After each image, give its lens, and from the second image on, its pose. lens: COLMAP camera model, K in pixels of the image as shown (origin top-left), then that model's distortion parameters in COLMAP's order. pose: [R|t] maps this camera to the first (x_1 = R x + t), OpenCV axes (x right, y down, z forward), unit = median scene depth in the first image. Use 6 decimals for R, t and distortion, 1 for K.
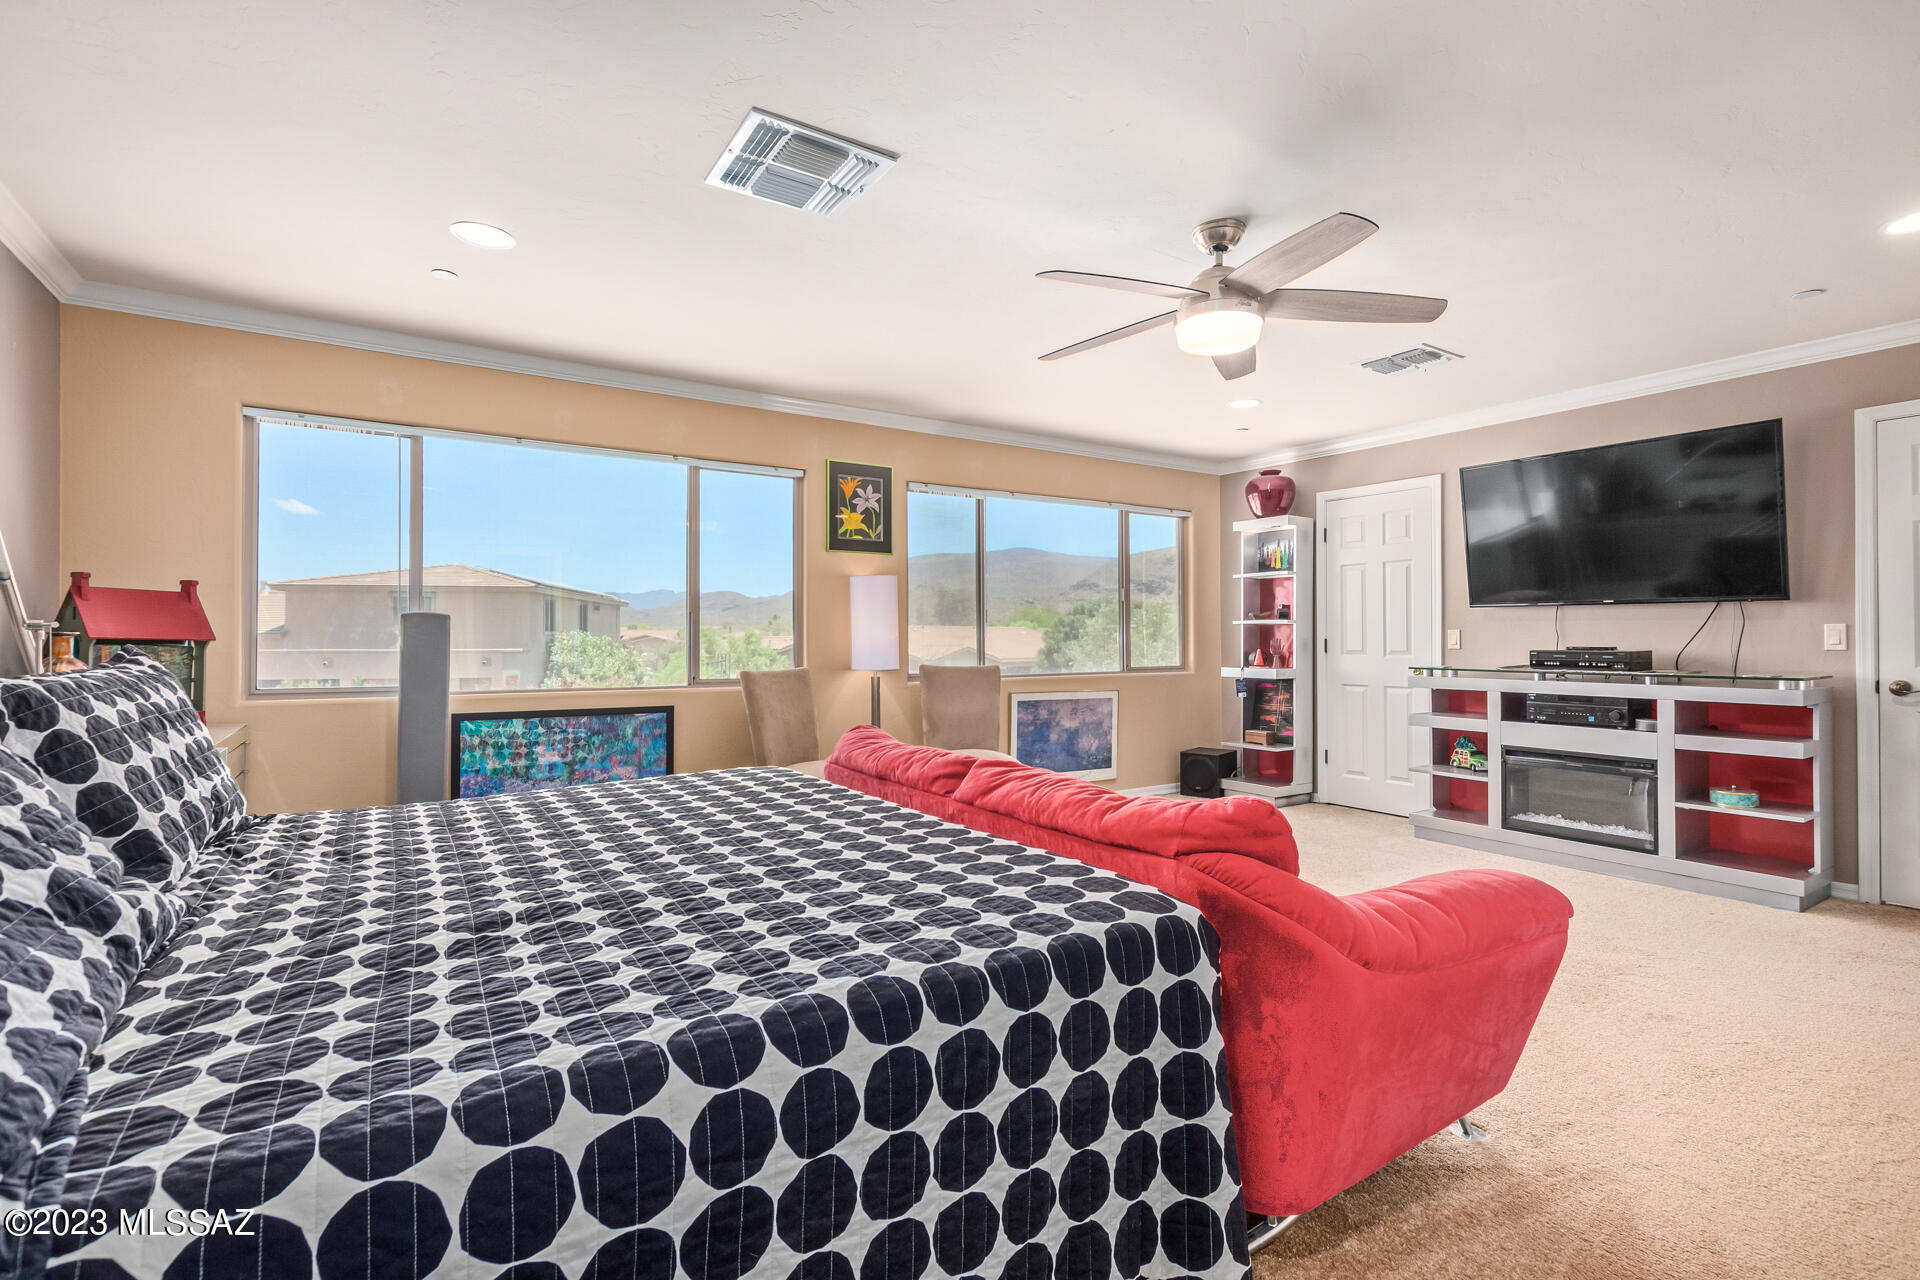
lens RADIAL K [[876.7, 0, 958.6], [0, 876.7, 630.3], [0, 0, 1]] dist [0.001940, -0.000554]
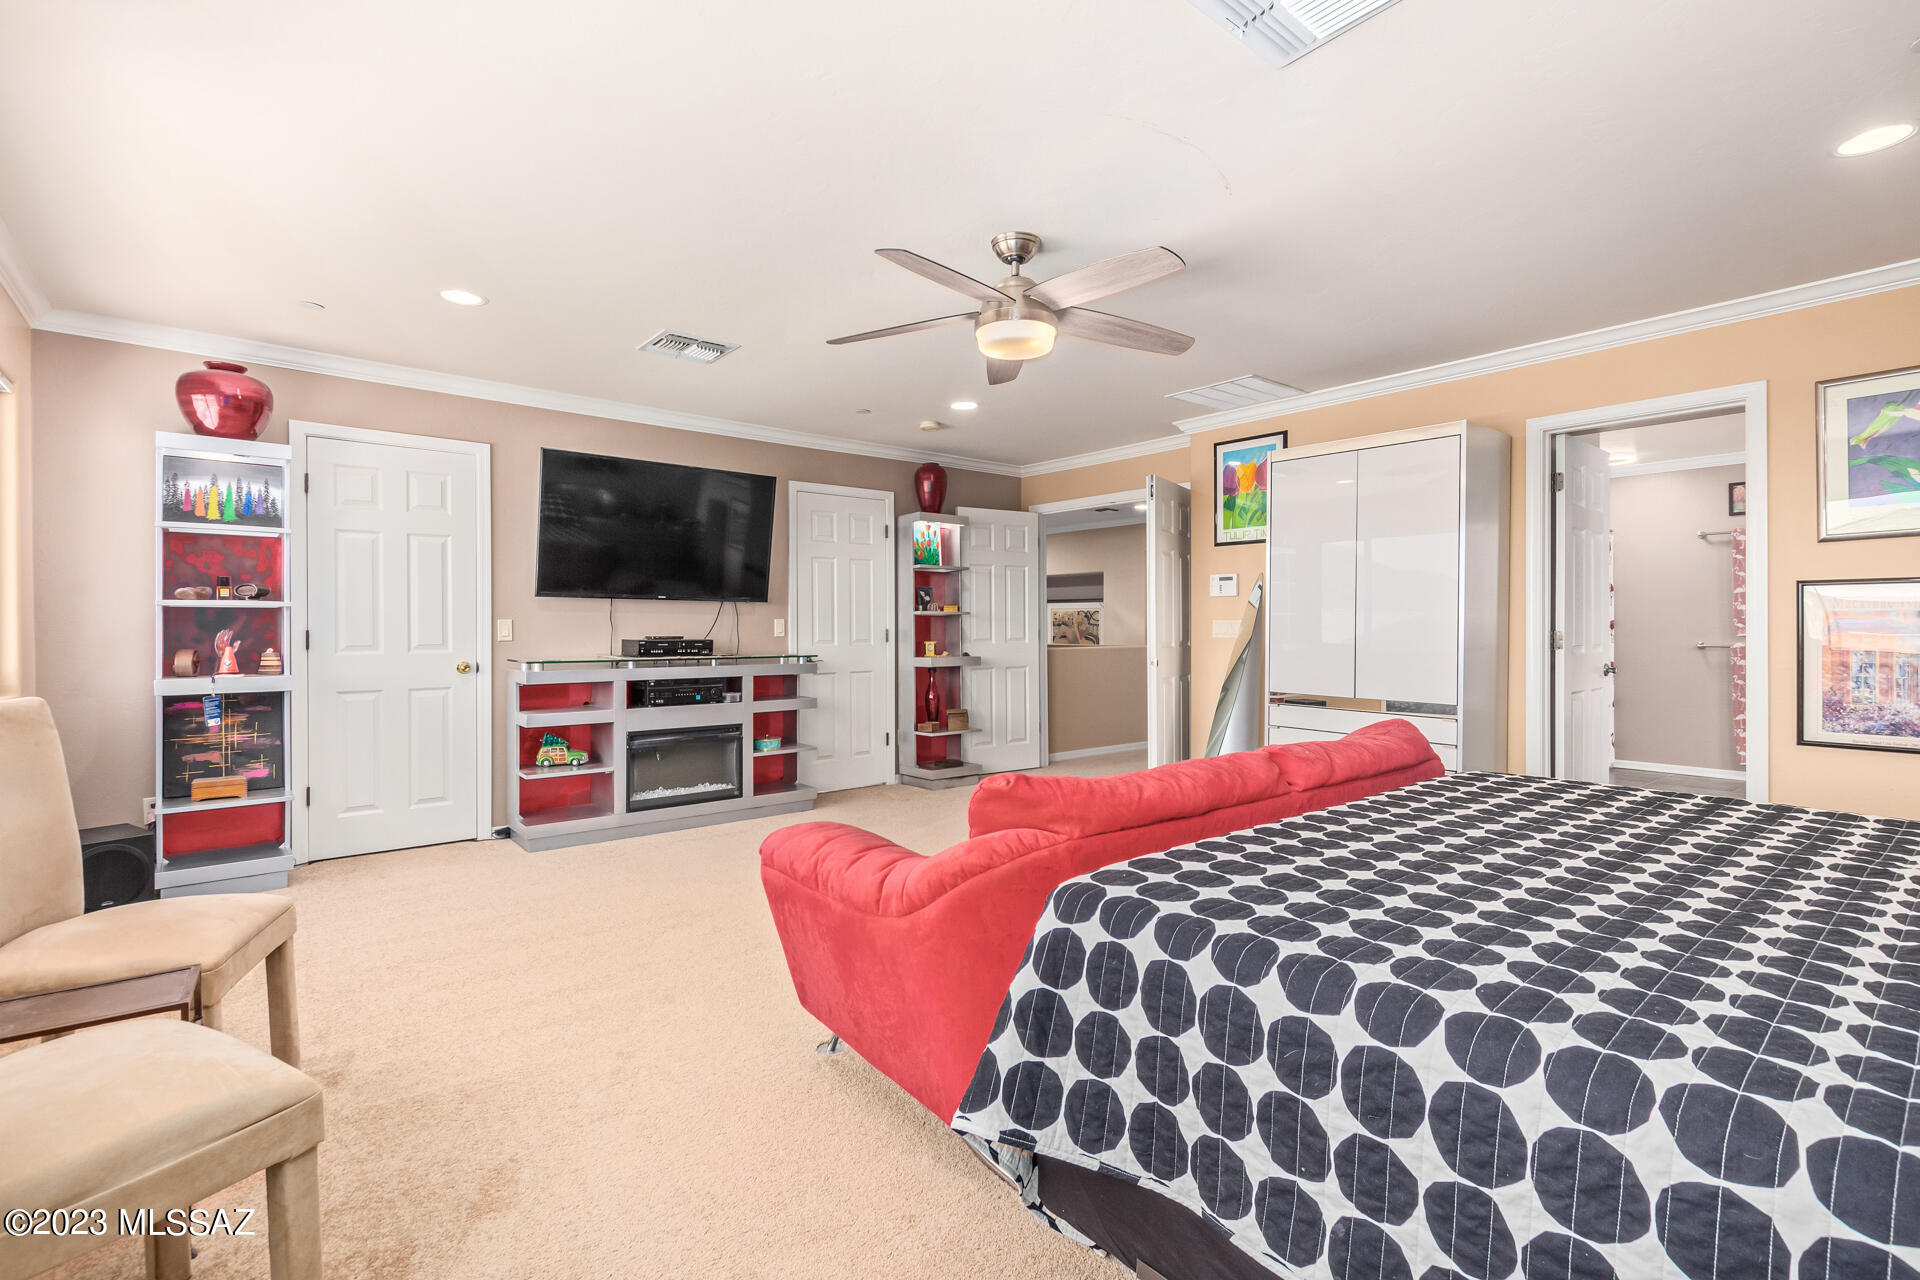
lens RADIAL K [[876.7, 0, 958.0], [0, 876.7, 640.8], [0, 0, 1]] dist [0.001940, -0.000554]
pose [[-0.120075, -0.009558, 0.992719, -0.496628], [-0.004182, 0.999950, 0.009121, 0.013728], [-0.992756, -0.003057, -0.120109, 0.811330]]
